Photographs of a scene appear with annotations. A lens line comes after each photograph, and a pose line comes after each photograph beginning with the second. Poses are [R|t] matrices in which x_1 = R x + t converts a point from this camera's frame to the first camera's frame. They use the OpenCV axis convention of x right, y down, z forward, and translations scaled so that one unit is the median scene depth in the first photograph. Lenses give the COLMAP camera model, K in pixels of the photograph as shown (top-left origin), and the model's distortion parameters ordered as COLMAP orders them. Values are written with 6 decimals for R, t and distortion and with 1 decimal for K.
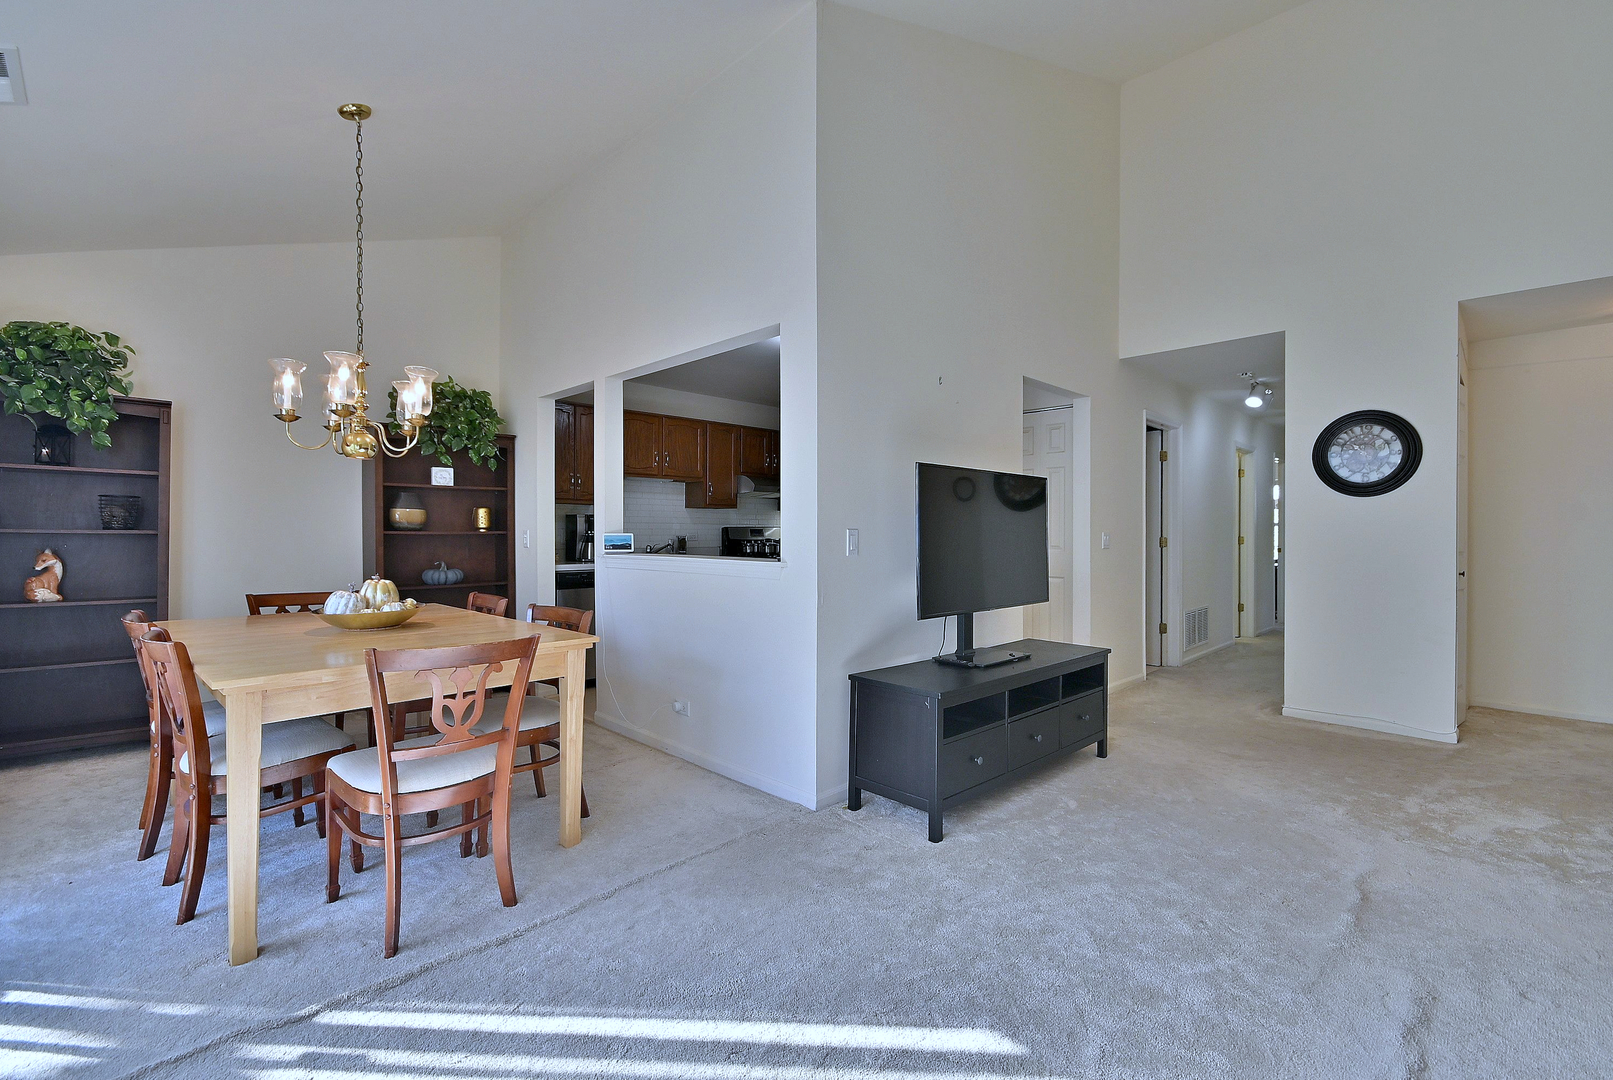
lens RADIAL K [[723.1, 0, 797.2], [0, 723.1, 538.7], [0, 0, 1]] dist [0.019463, -0.010213]
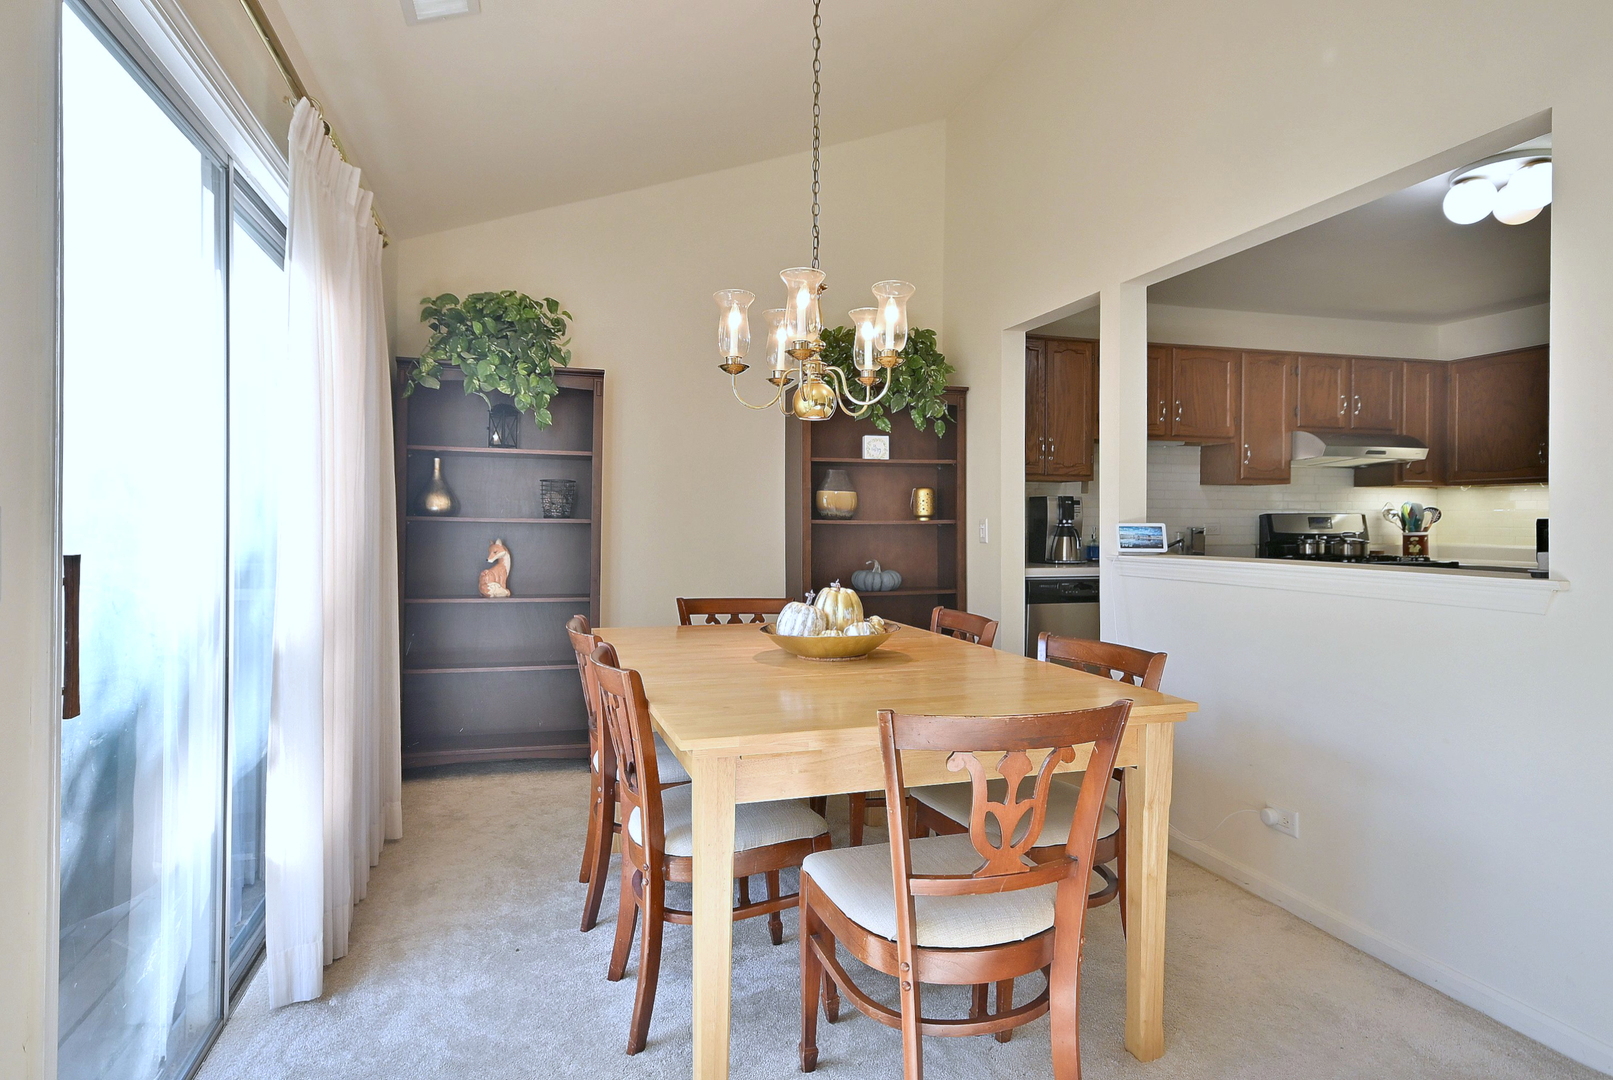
lens RADIAL K [[913.7, 0, 773.7], [0, 913.7, 527.0], [0, 0, 1]] dist [0.021711, 0.008621]
pose [[0.877090, 0.002852, -0.480317, -0.173807], [-0.004692, 0.999986, -0.002631, -0.000331], [0.480303, 0.004562, 0.877091, 0.159514]]
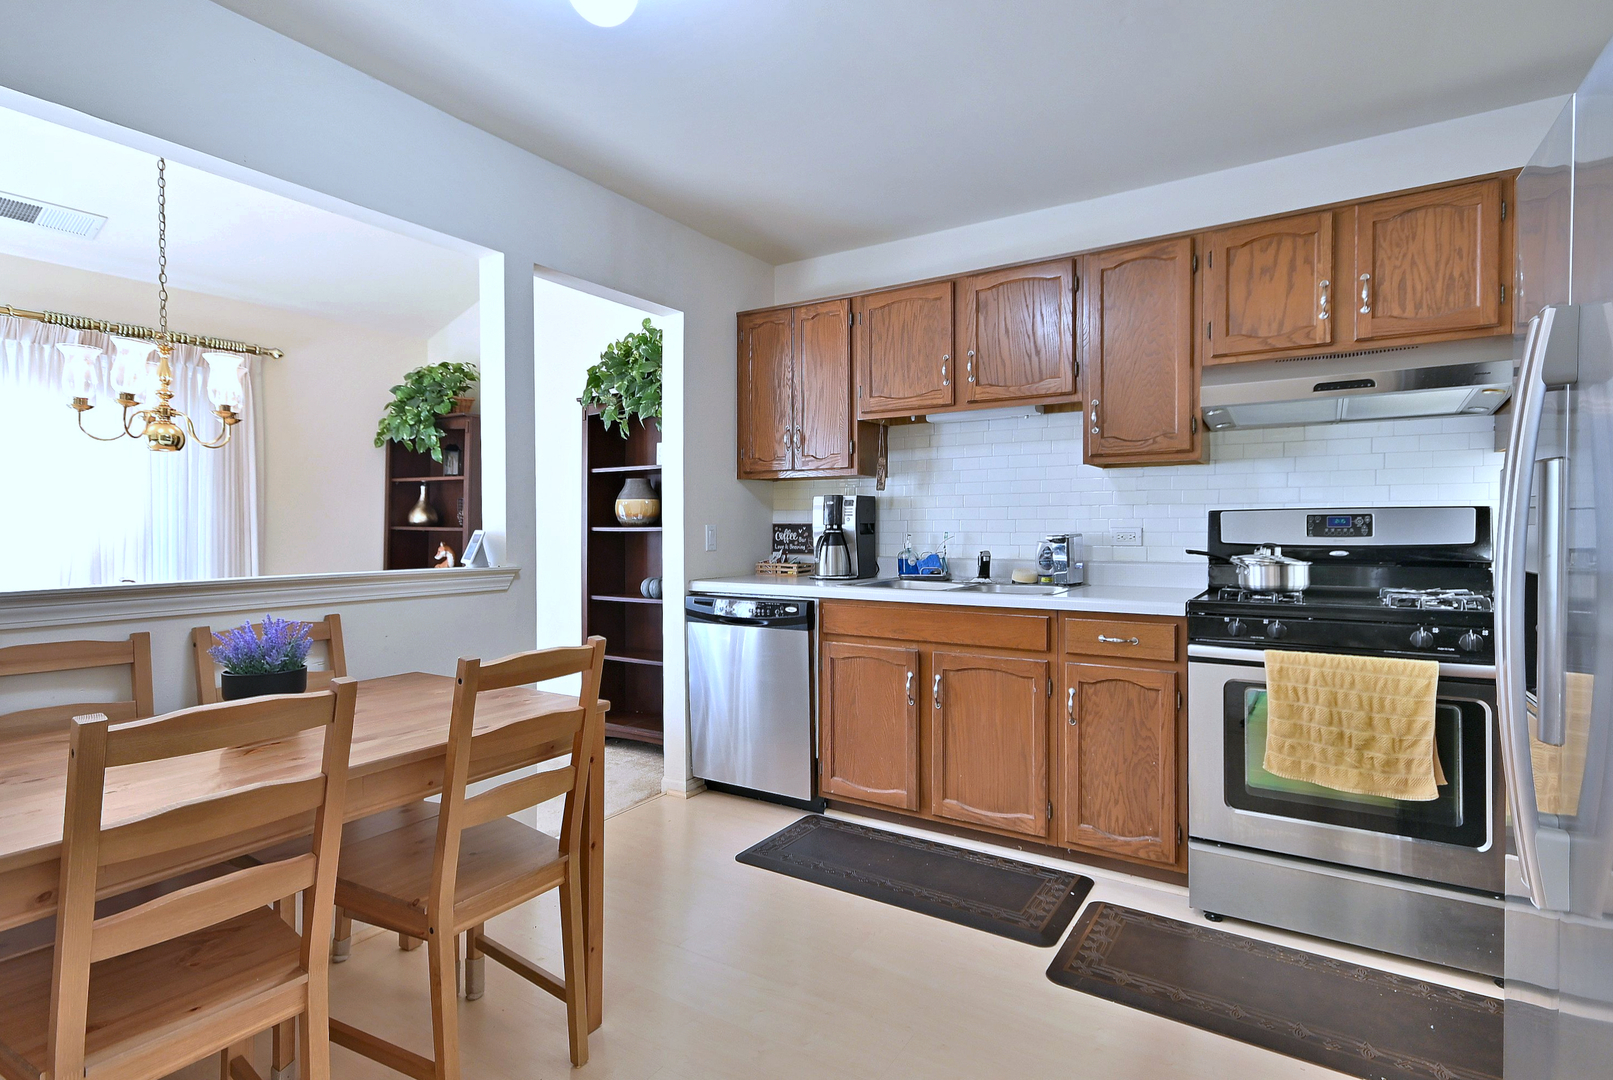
lens RADIAL K [[812.4, 0, 804.4], [0, 812.4, 532.6], [0, 0, 1]] dist [0.012830, -0.000918]
pose [[0.215169, 0.003819, -0.976569, 0.511842], [-0.004427, 0.999986, 0.002935, -0.010546], [0.976567, 0.003691, 0.215183, 1.351497]]
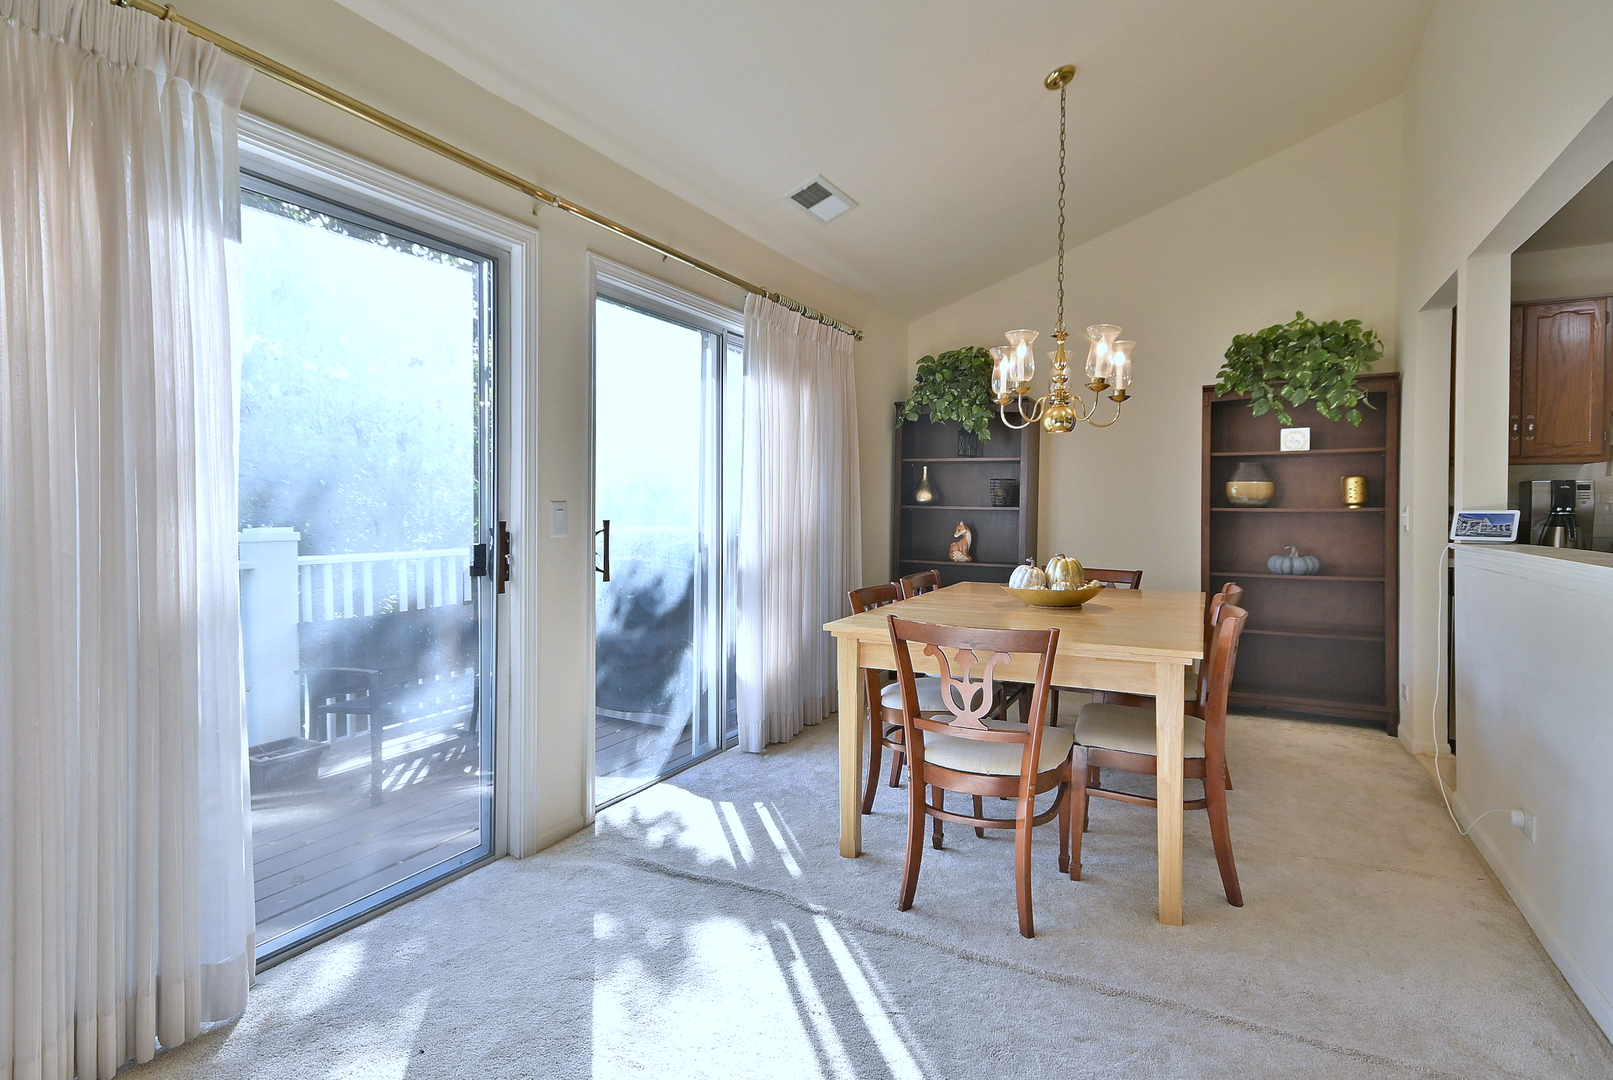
lens RADIAL K [[812.4, 0, 793.4], [0, 812.4, 525.2], [0, 0, 1]] dist [0.012830, -0.000918]
pose [[0.280715, 0.018559, -0.959612, 0.304801], [-0.011749, 0.999805, 0.015899, 0.001013], [0.959719, 0.006811, 0.280879, 0.305909]]
